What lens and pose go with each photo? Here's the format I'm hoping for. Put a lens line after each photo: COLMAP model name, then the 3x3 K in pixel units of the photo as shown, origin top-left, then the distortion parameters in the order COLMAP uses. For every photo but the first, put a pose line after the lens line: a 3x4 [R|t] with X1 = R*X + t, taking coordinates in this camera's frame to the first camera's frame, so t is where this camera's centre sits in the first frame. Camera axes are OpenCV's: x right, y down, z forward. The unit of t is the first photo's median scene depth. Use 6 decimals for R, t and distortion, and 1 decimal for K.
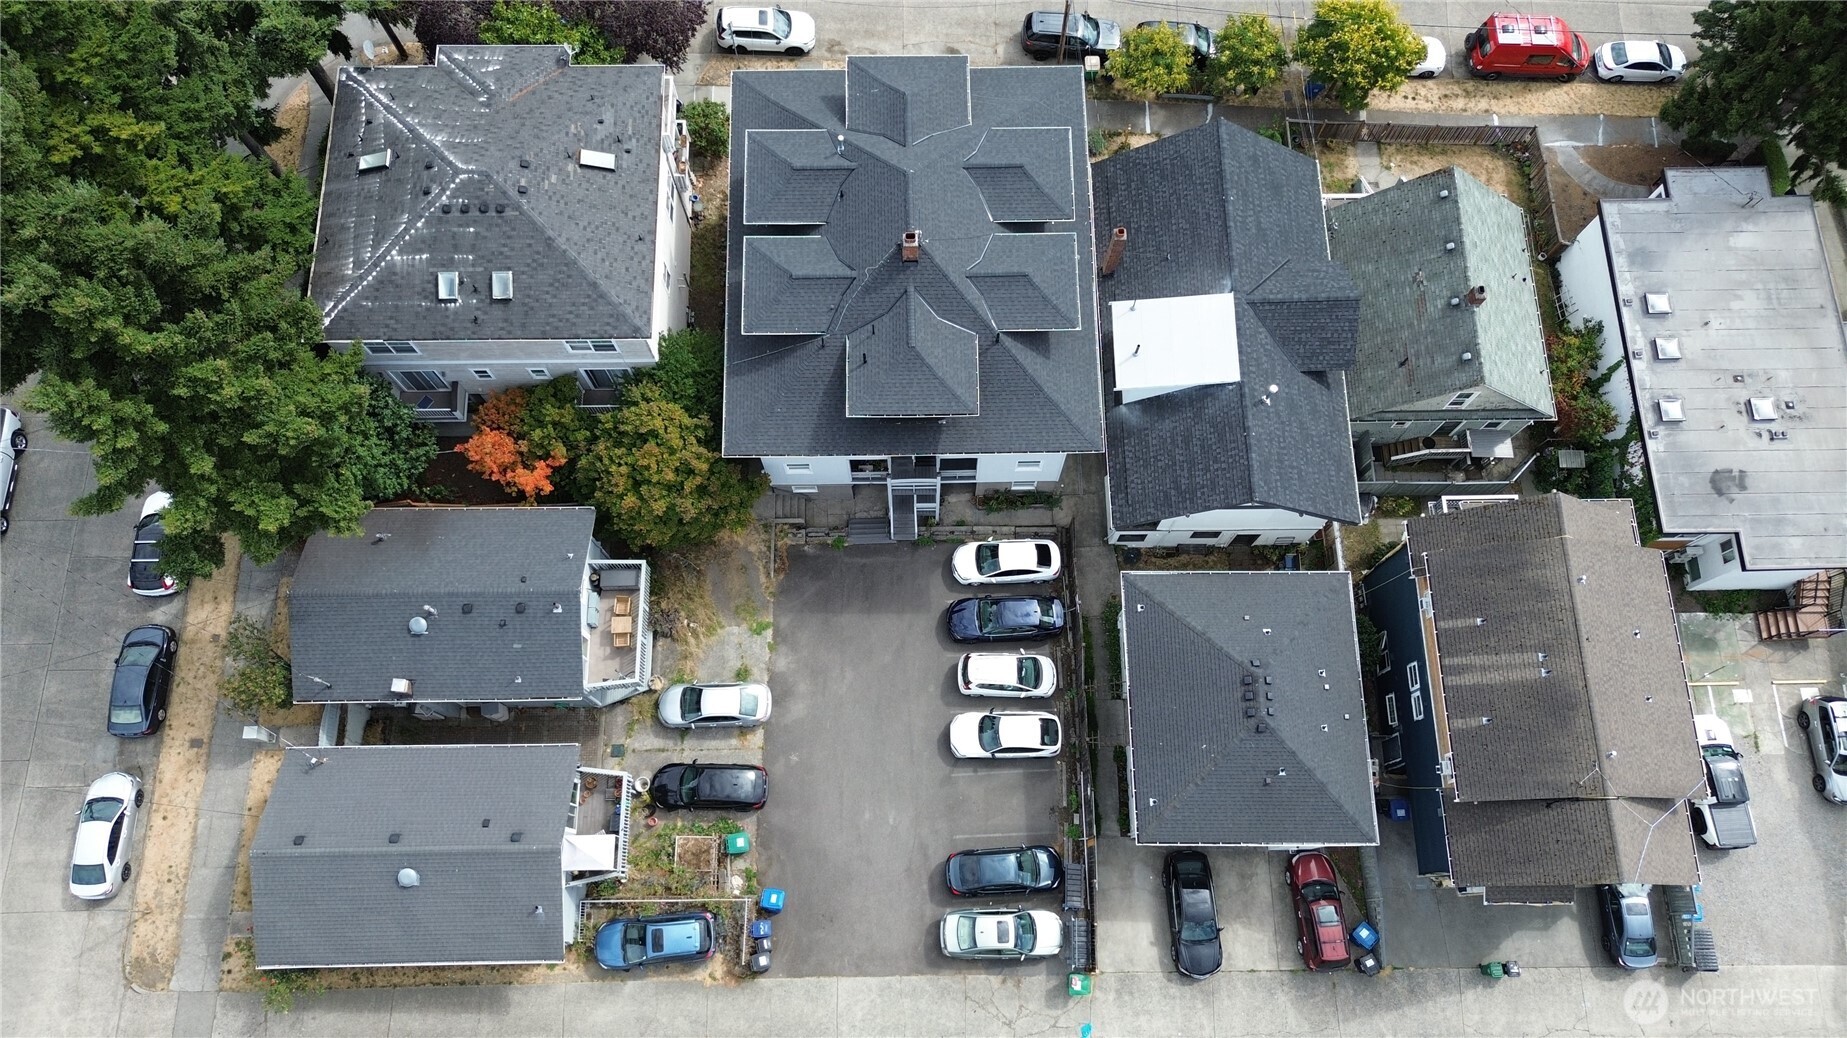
lens RADIAL K [[1302.3, 0, 926.9], [0, 1302.3, 521.9], [0, 0, 1]] dist [0.044637, -0.028580]
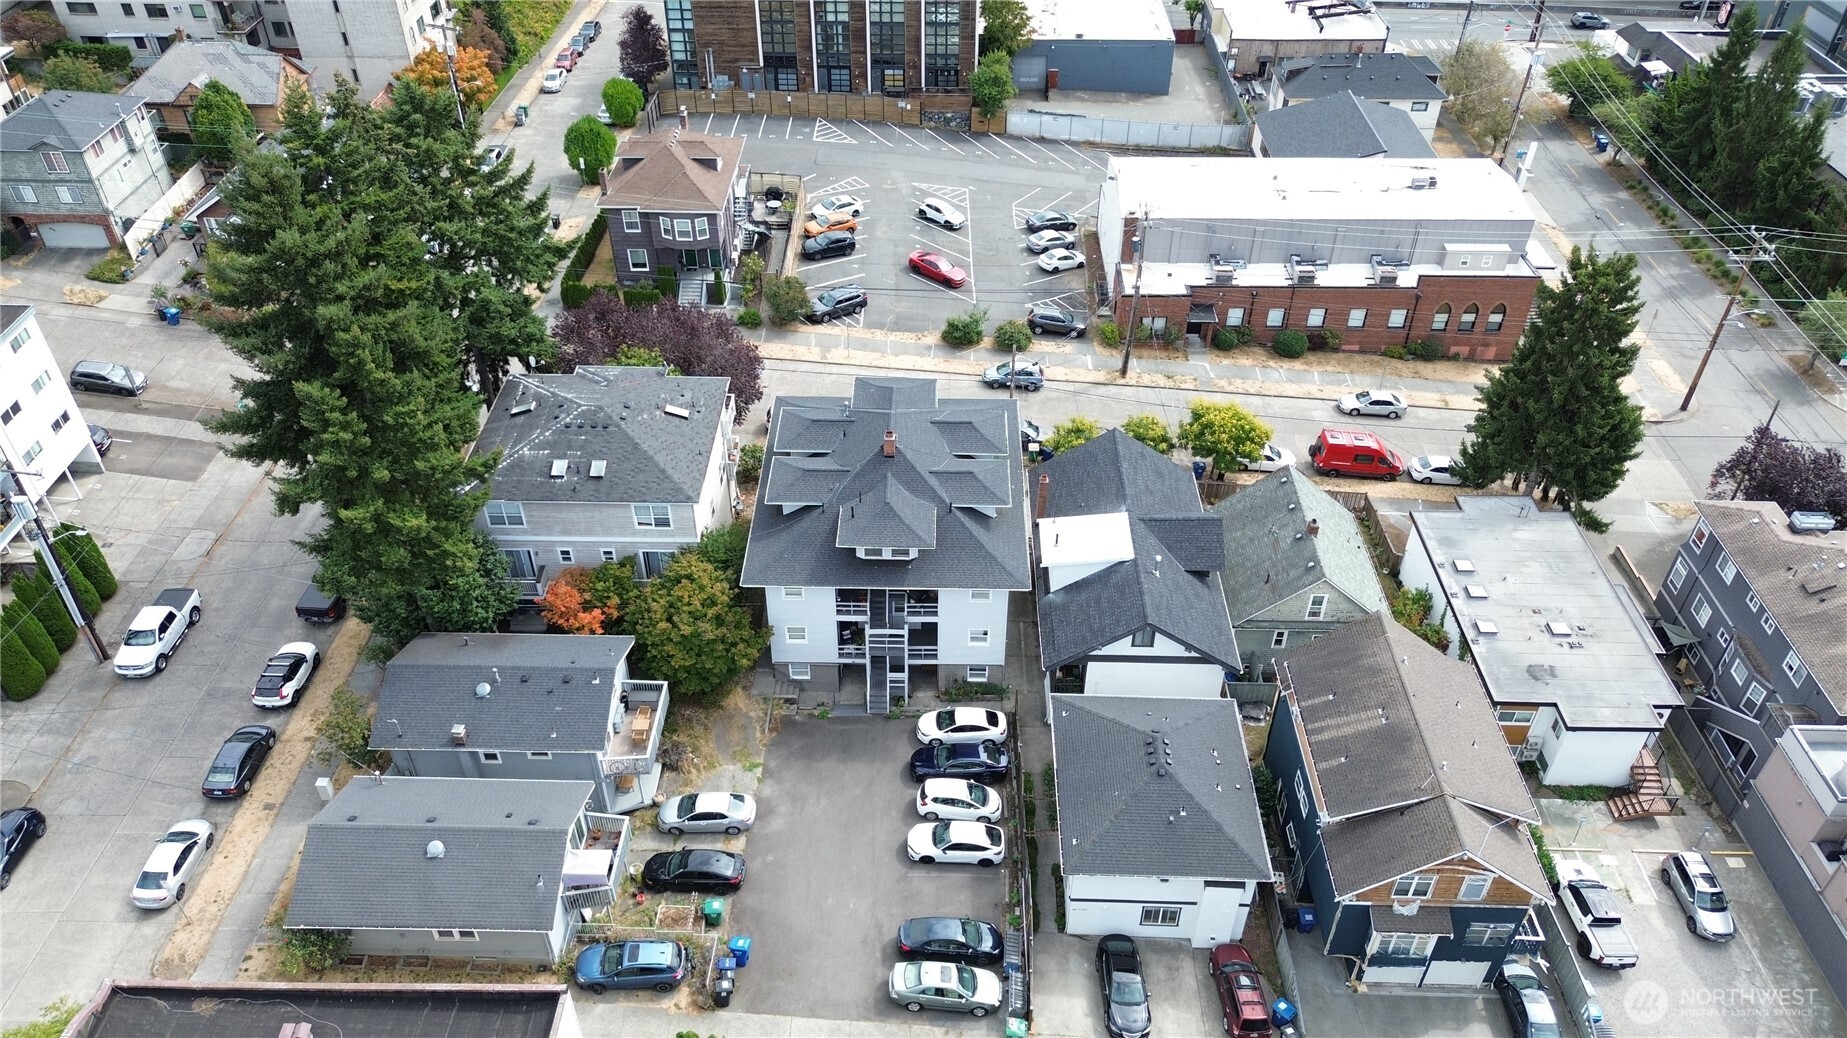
lens RADIAL K [[1302.3, 0, 923.7], [0, 1302.3, 515.7], [0, 0, 1]] dist [0.044637, -0.028580]
pose [[0.999443, 0.021955, -0.025143, 0.056770], [-0.032234, 0.830470, -0.556129, 0.585423], [0.008671, 0.556630, 0.830715, -0.121618]]
